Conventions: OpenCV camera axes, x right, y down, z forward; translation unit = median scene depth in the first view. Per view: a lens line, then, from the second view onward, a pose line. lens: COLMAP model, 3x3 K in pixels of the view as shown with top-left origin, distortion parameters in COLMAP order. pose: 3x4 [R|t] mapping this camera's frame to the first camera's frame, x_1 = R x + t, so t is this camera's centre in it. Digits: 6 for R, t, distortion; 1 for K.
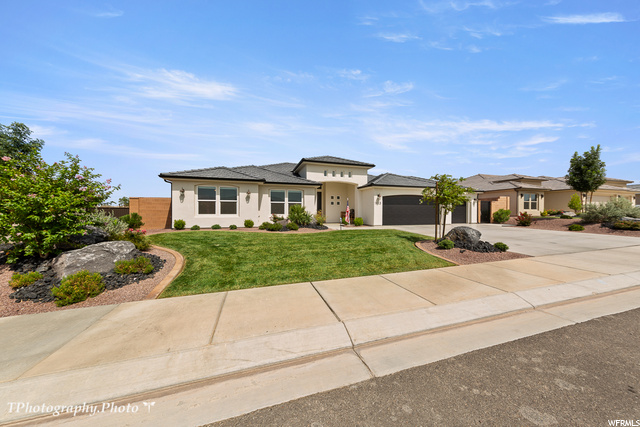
lens RADIAL K [[211.6, 0, 320.0], [0, 211.6, 213.5], [0, 0, 1]] dist [-0.000669, -0.000128]
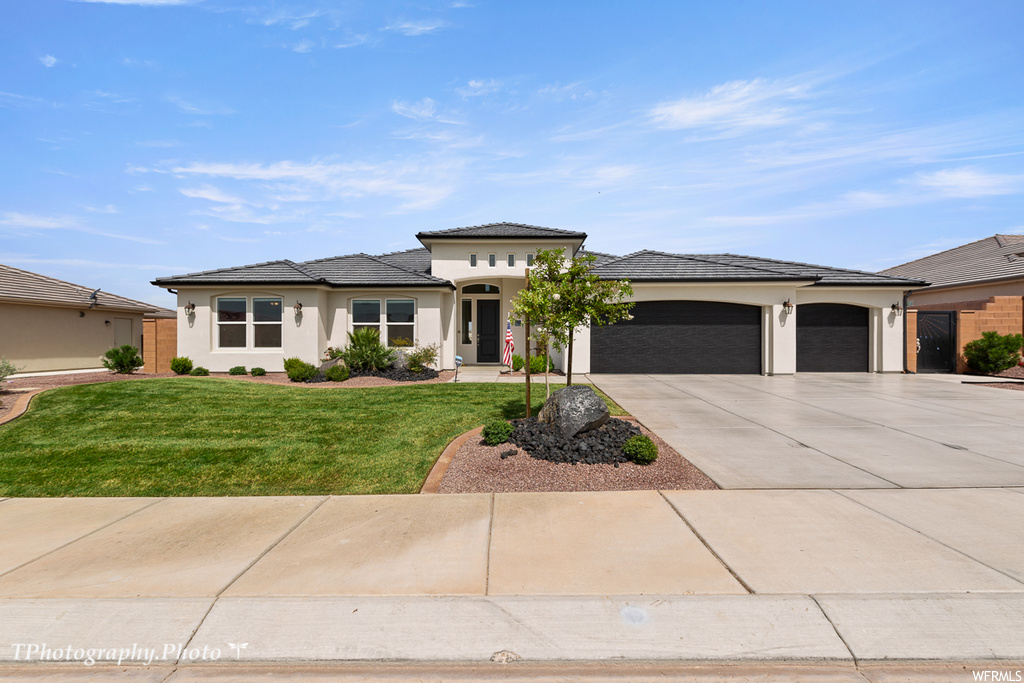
lens RADIAL K [[422.4, 0, 512.0], [0, 422.4, 341.5], [0, 0, 1]] dist [0.000267, 0.000224]
pose [[0.953707, -0.003308, -0.300719, 0.477200], [0.000992, 0.999969, -0.007853, -0.003350], [0.300735, 0.007191, 0.953681, 0.163330]]
